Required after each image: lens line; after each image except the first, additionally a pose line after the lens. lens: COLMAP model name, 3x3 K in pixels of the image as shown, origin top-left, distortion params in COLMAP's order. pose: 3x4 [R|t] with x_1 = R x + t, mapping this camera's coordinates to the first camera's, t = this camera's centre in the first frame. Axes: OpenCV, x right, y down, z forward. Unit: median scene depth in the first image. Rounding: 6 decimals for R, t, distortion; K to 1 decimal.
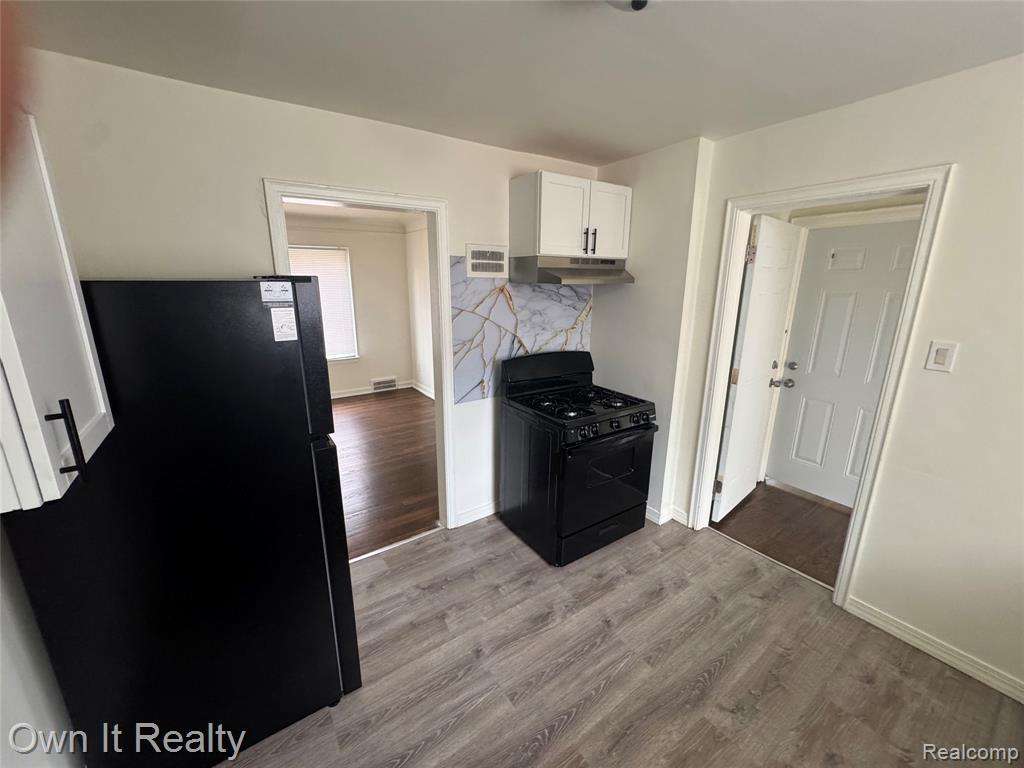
lens RADIAL K [[407.9, 0, 508.8], [0, 407.9, 382.2], [0, 0, 1]] dist [-0.001046, 0.000739]
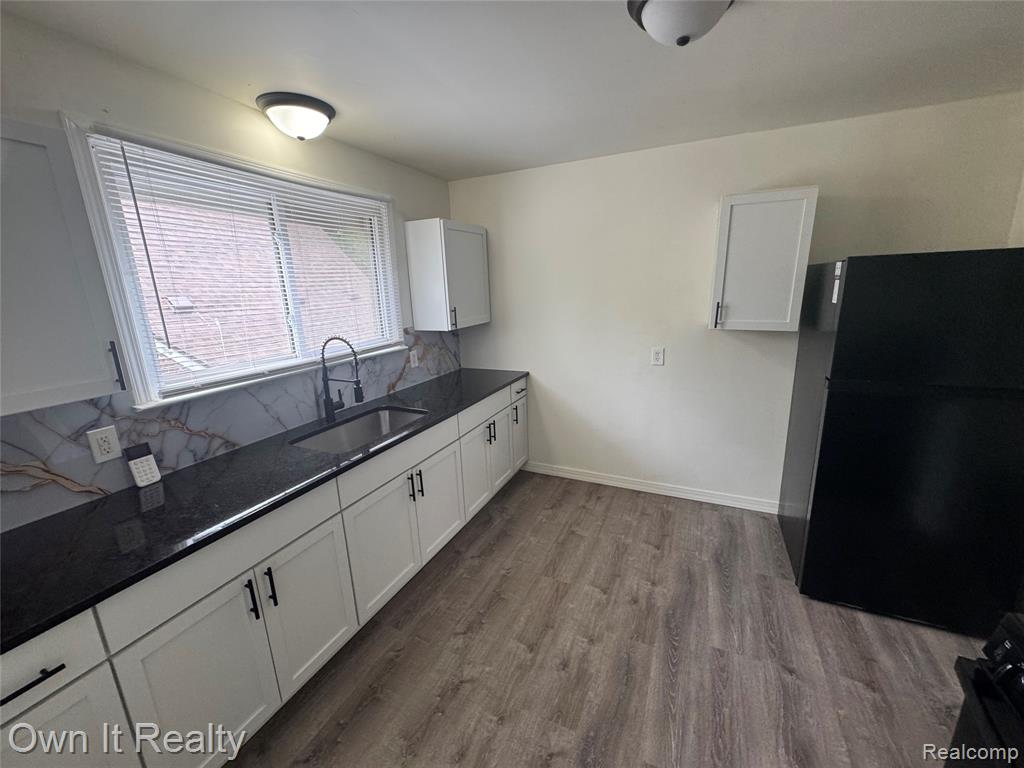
lens RADIAL K [[407.9, 0, 512.0], [0, 407.9, 381.9], [0, 0, 1]] dist [-0.001046, 0.000739]
pose [[-0.859910, 0.144239, -0.489643, 0.898186], [-0.099012, 0.893894, 0.437208, -0.273586], [0.500751, 0.424440, -0.754387, 1.229055]]
